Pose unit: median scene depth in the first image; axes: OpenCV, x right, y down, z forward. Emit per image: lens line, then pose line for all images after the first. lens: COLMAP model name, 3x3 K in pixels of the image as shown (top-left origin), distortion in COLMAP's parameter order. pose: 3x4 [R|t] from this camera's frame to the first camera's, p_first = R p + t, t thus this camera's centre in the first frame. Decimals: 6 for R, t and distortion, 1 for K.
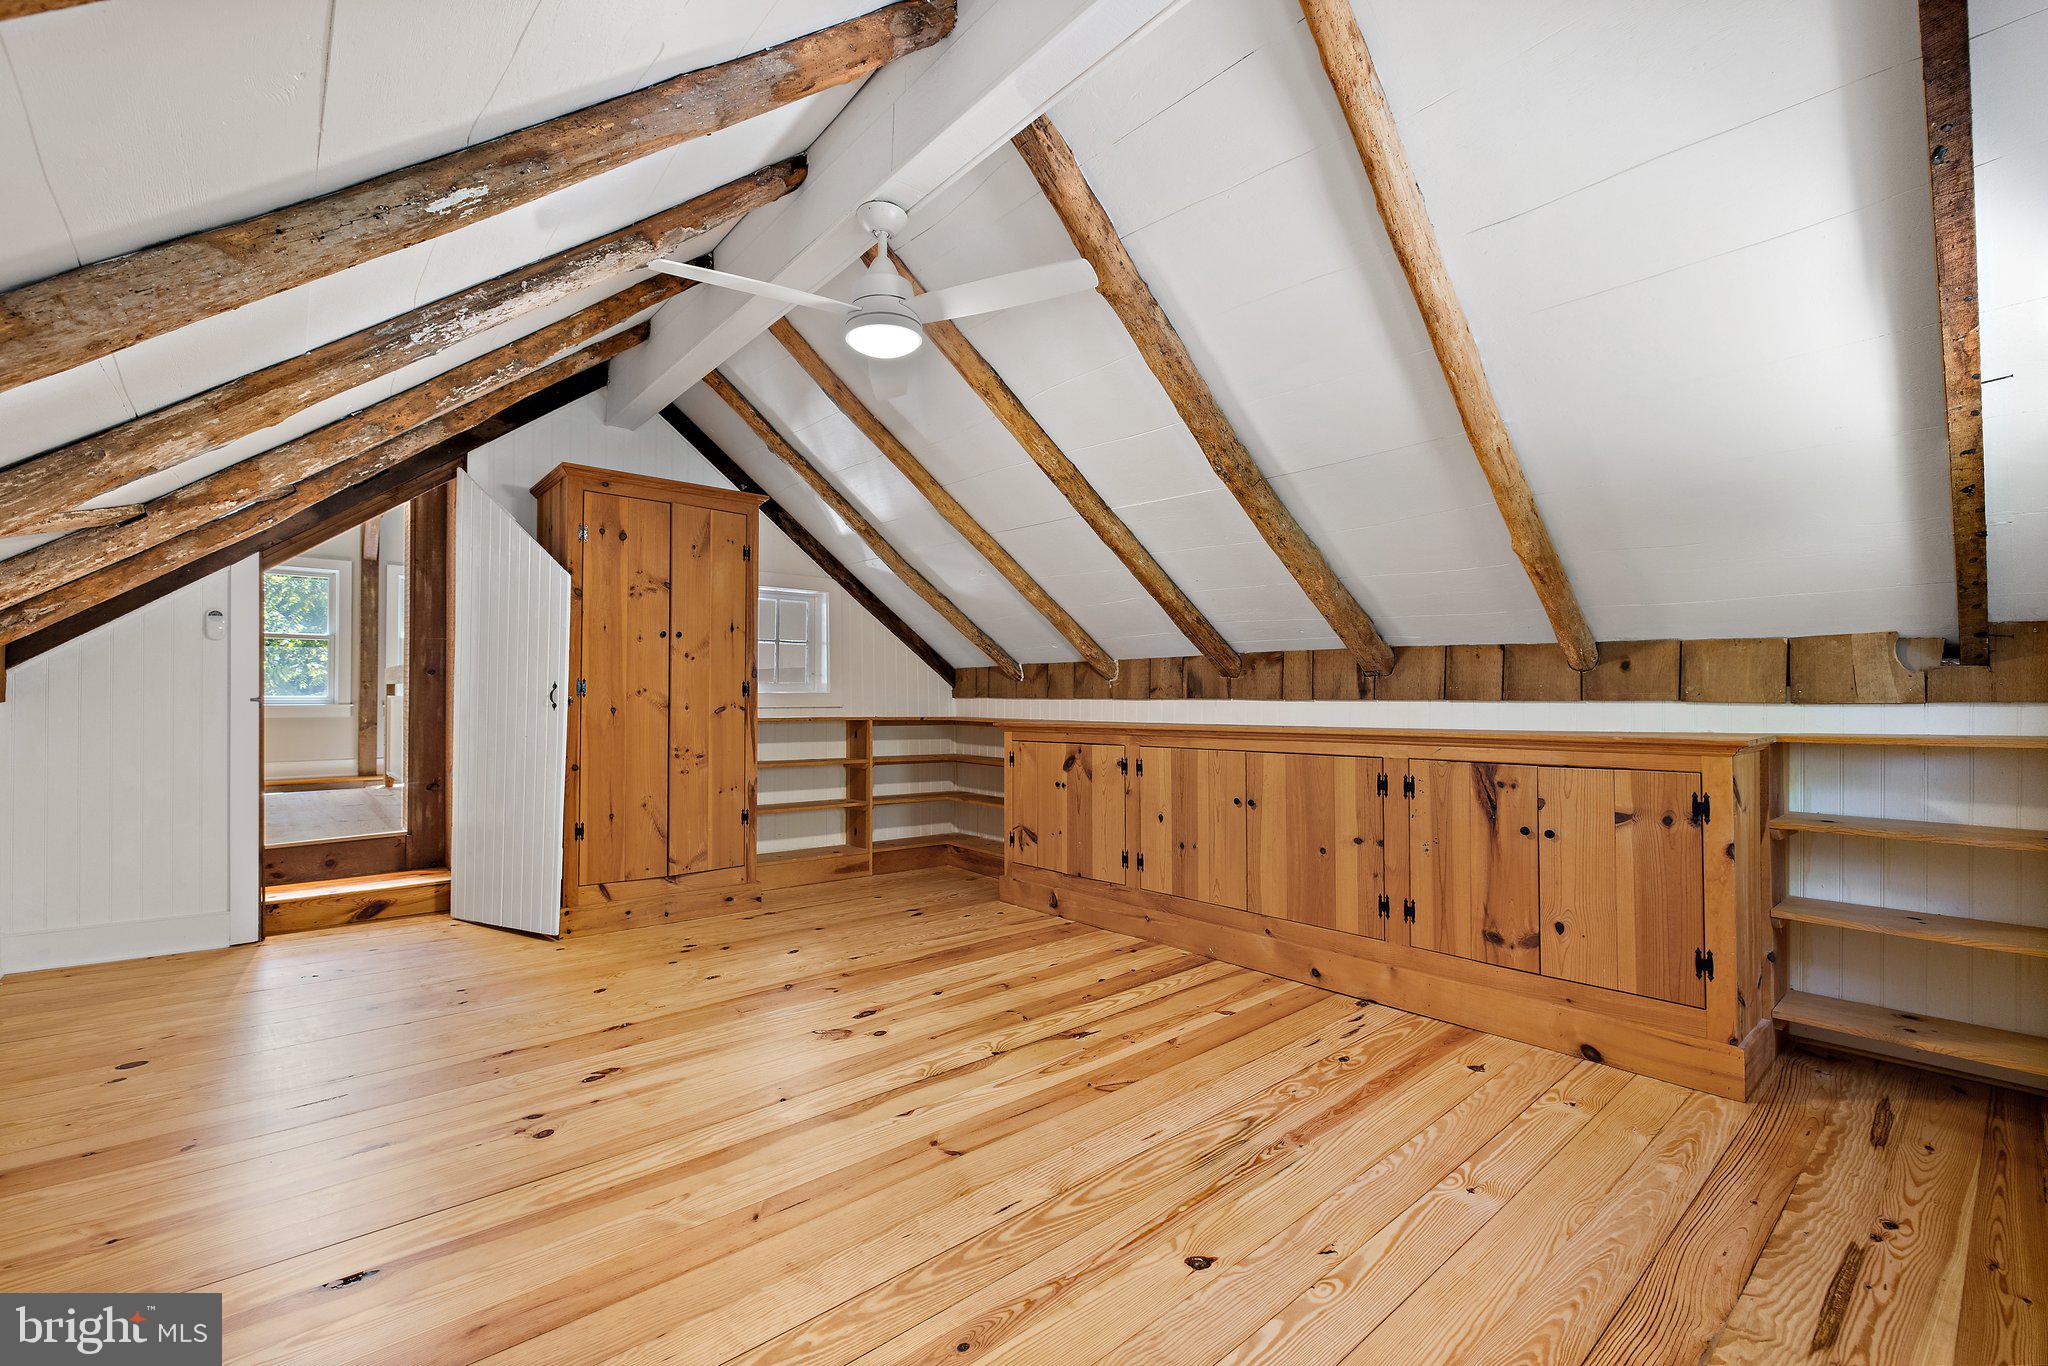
lens RADIAL K [[862.4, 0, 997.0], [0, 862.4, 691.9], [0, 0, 1]] dist [0.000496, 0.000155]
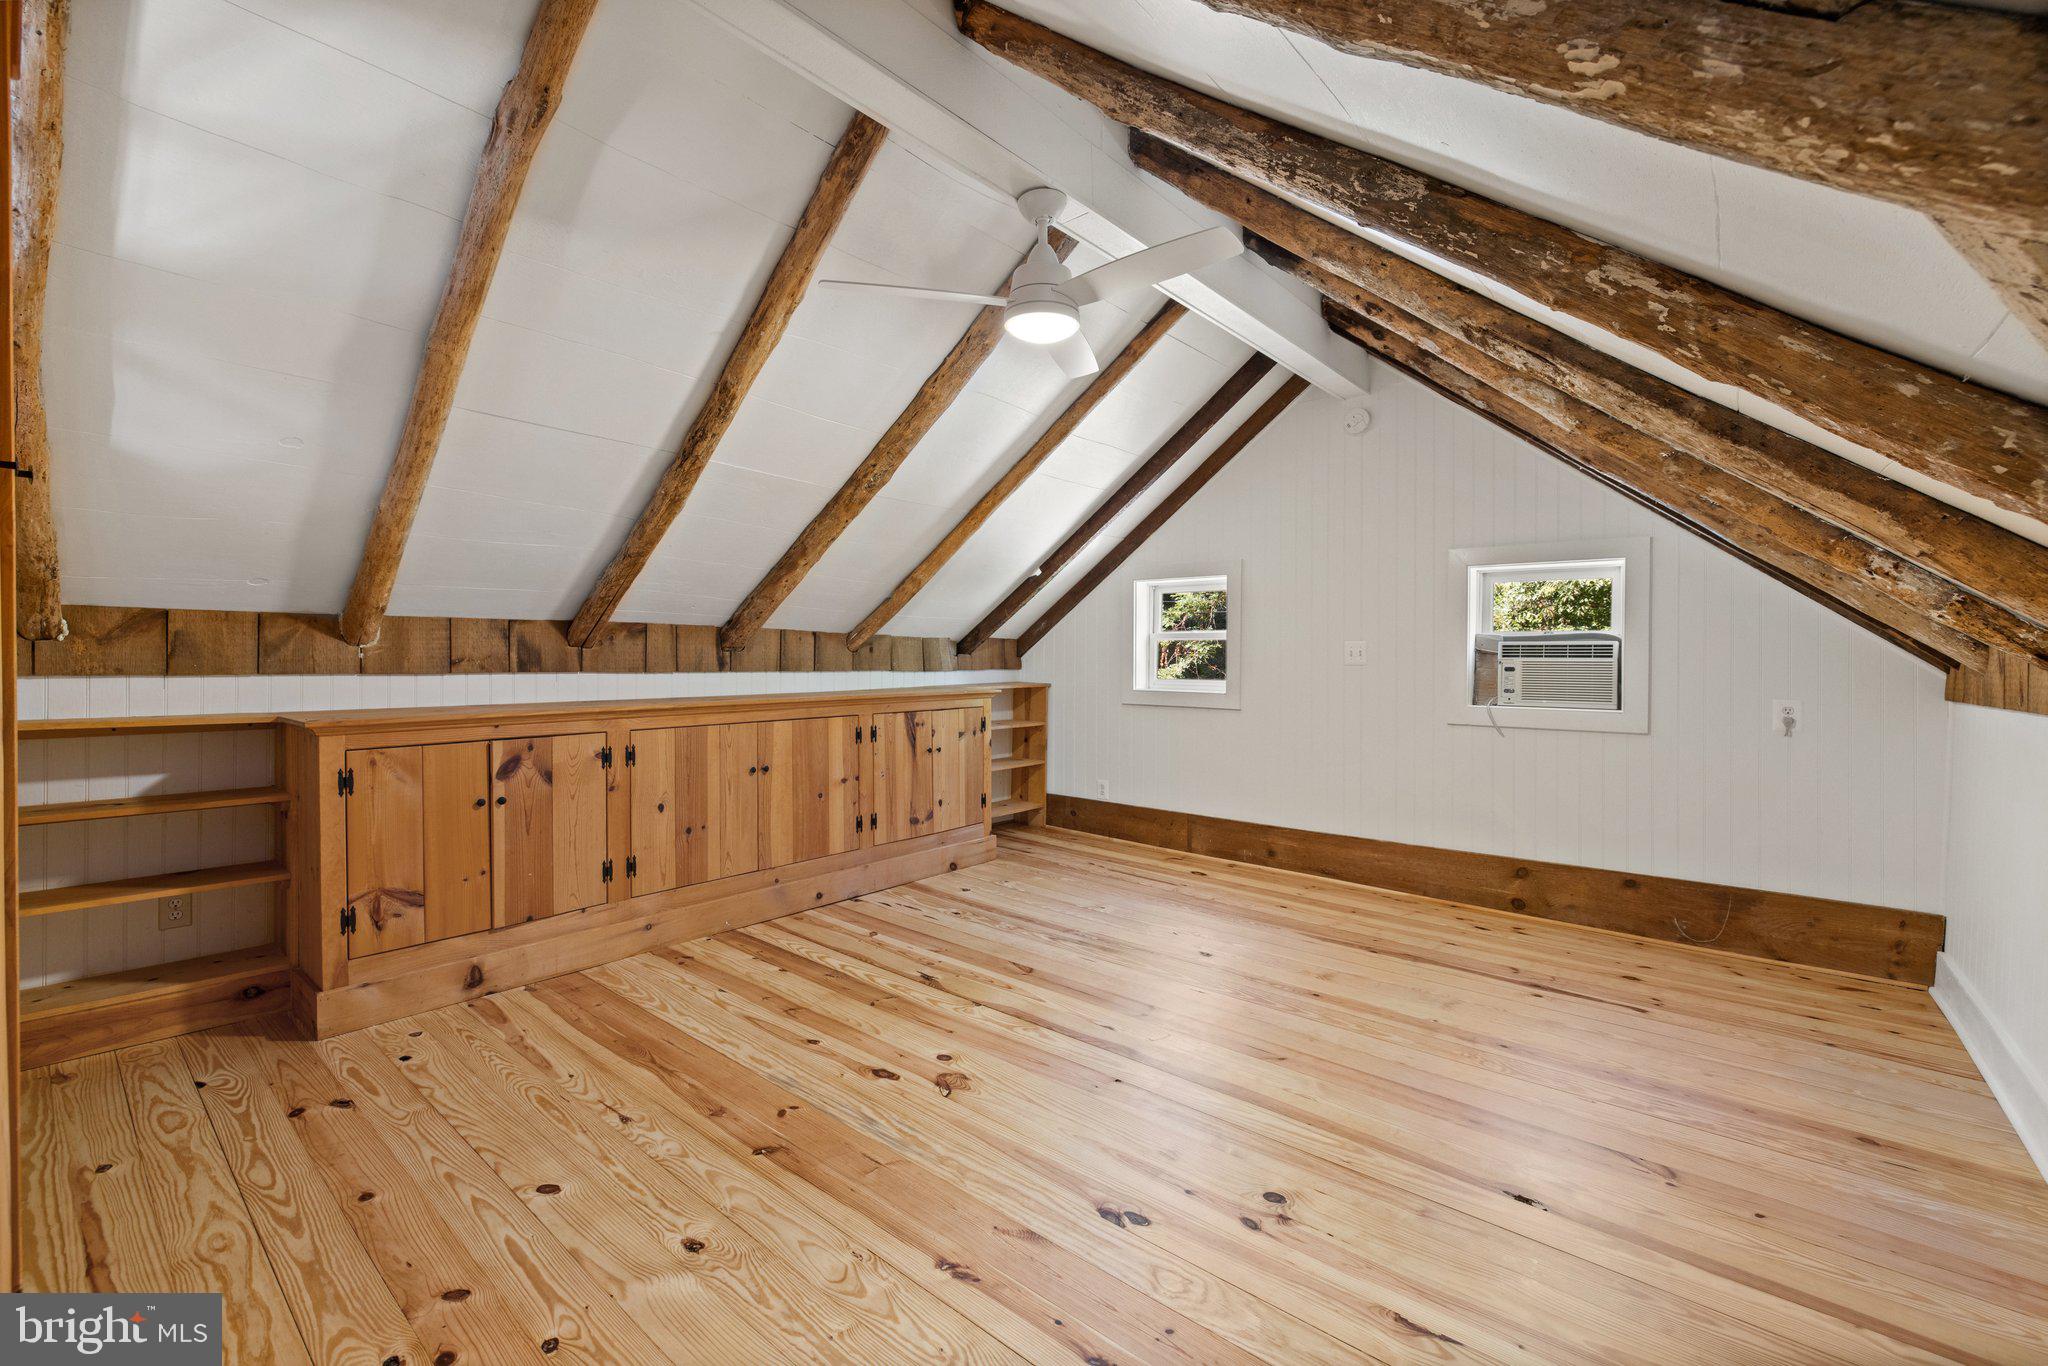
lens RADIAL K [[861.6, 0, 1009.7], [0, 861.6, 666.7], [0, 0, 1]] dist [-0.000587, 0.000030]
pose [[-0.160470, -0.009749, 0.986993, -0.857458], [-0.012812, 0.999888, 0.007793, -0.012742], [-0.986958, -0.011395, -0.160577, 0.908439]]
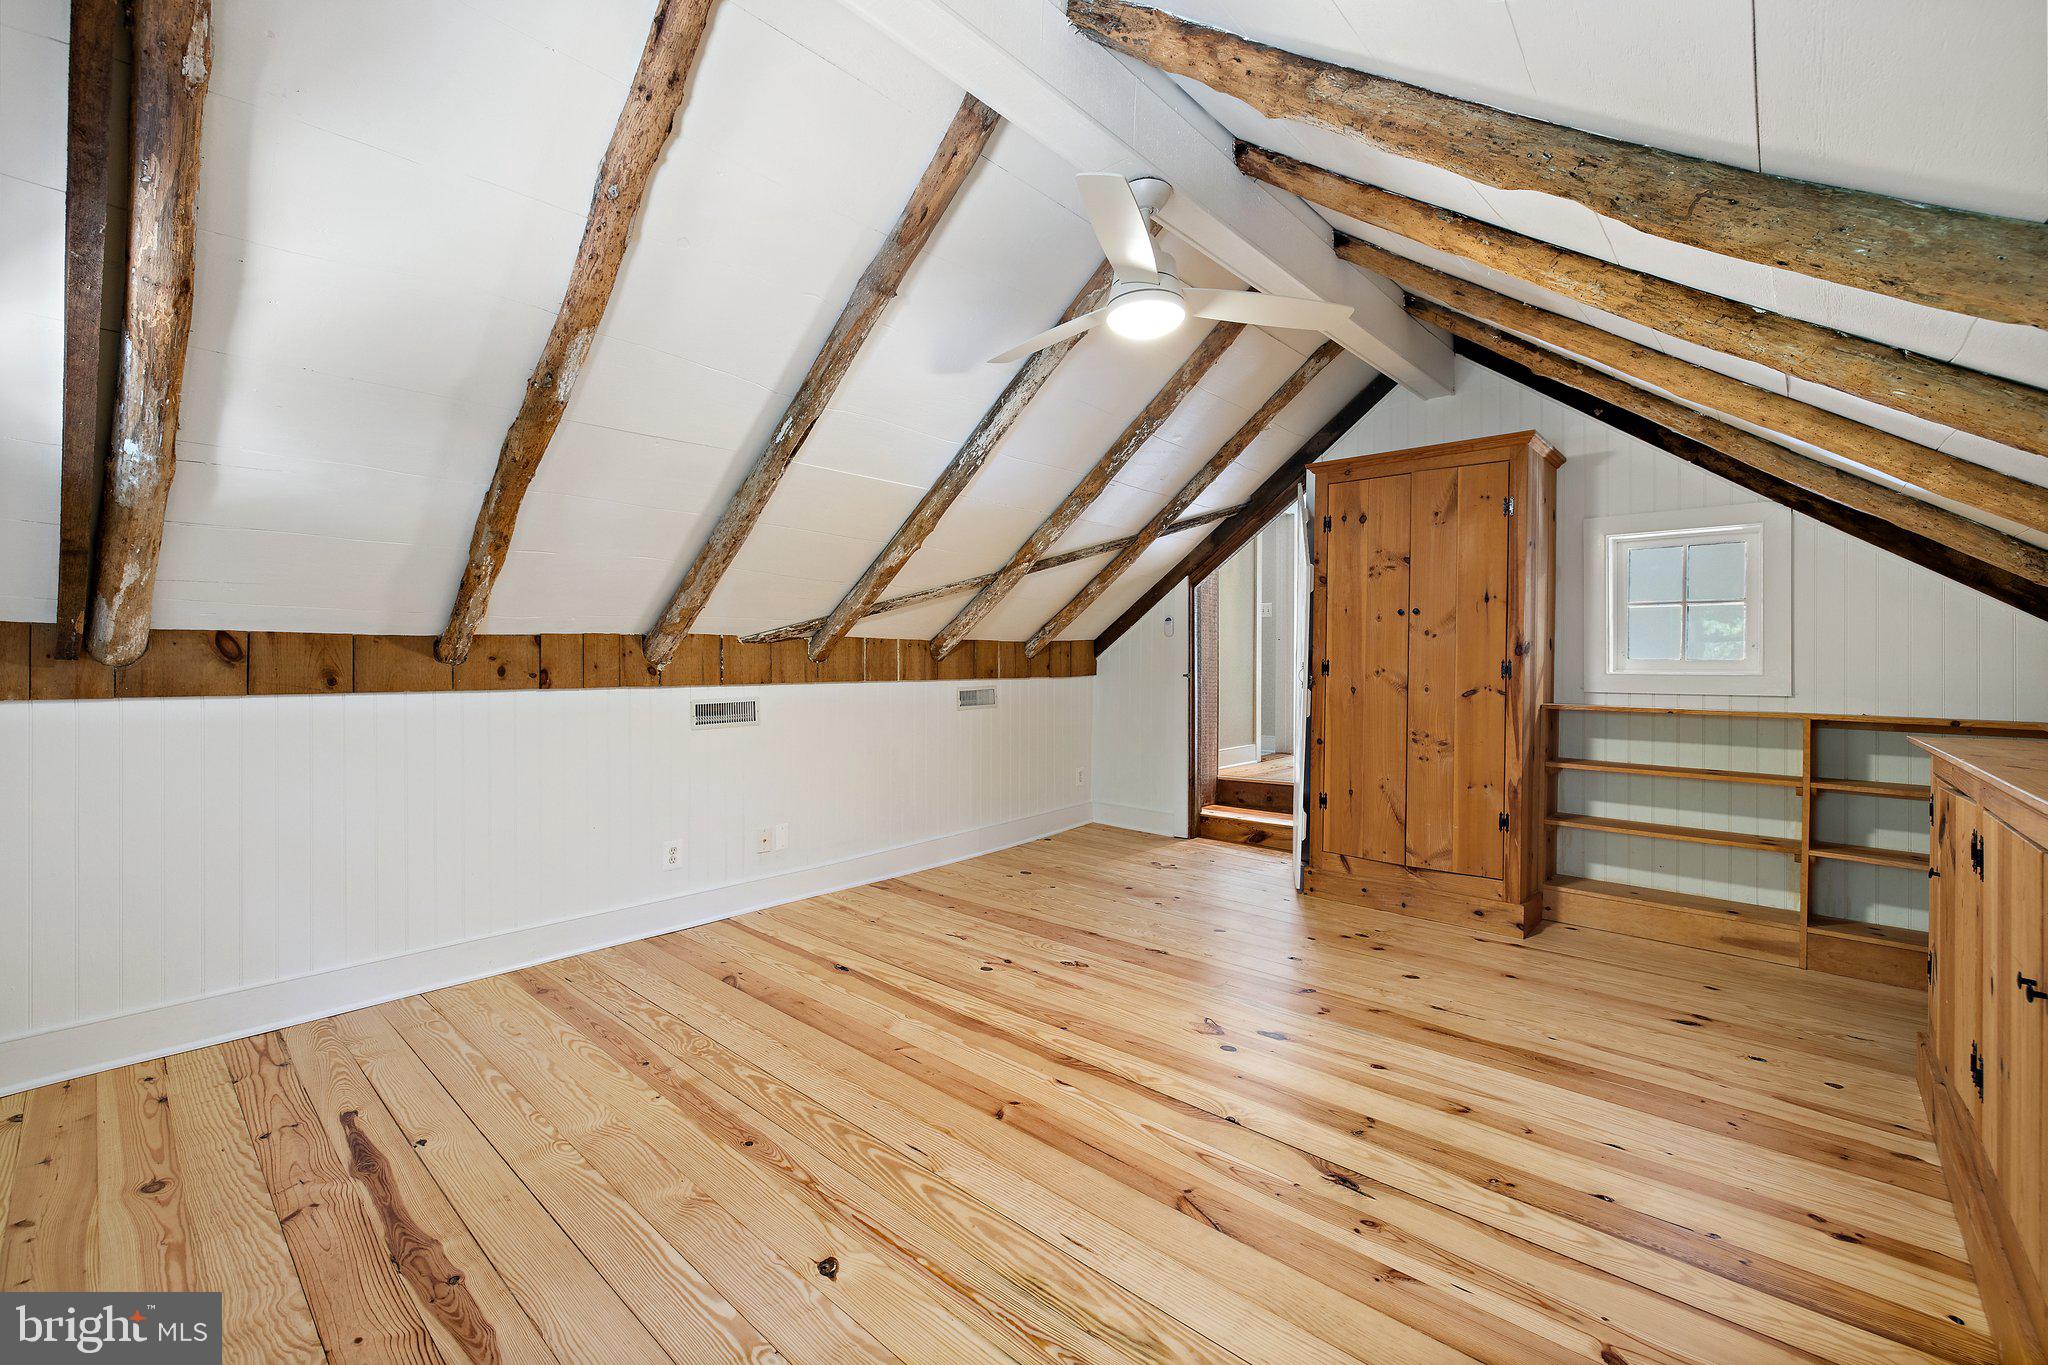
lens RADIAL K [[861.6, 0, 1009.7], [0, 861.6, 666.2], [0, 0, 1]] dist [-0.000587, 0.000030]
pose [[0.130978, 0.001777, -0.991384, 0.622165], [-0.000846, 0.999998, 0.001681, -0.009803], [0.991385, 0.000618, 0.130979, 0.546136]]
